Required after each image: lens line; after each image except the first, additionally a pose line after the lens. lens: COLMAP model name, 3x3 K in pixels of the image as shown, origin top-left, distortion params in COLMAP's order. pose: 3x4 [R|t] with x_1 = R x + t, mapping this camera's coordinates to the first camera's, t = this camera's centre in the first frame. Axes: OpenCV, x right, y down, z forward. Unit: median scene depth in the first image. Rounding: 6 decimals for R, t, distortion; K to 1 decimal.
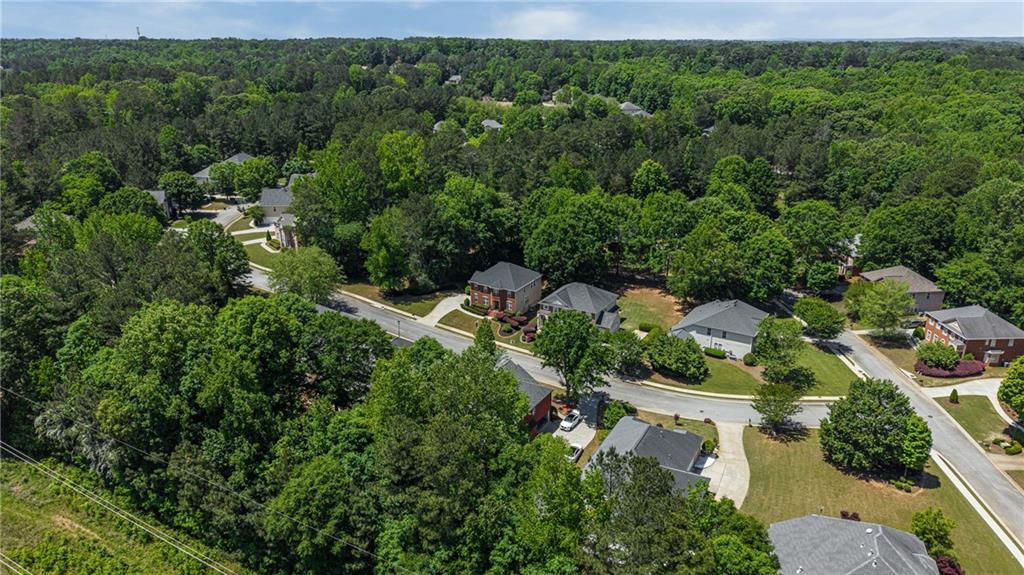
lens RADIAL K [[689.3, 0, 517.1], [0, 689.3, 285.6], [0, 0, 1]] dist [0.014344, -0.044247]
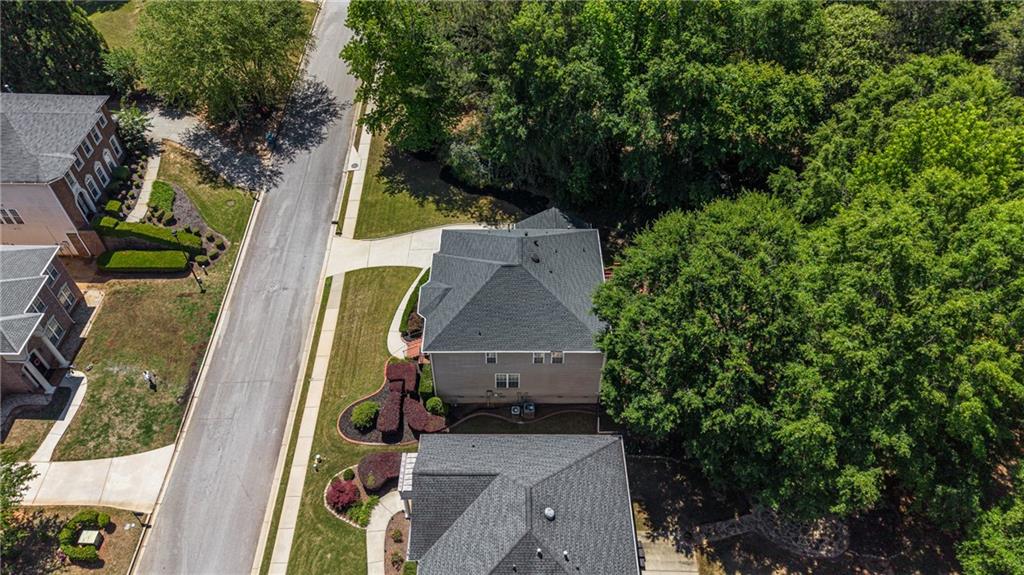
lens RADIAL K [[689.3, 0, 517.1], [0, 689.3, 285.6], [0, 0, 1]] dist [0.014344, -0.044247]
pose [[0.489389, 0.633874, -0.598917, 0.178908], [-0.291945, 0.766237, 0.572406, -0.197631], [0.821746, -0.105278, 0.560044, 0.811351]]
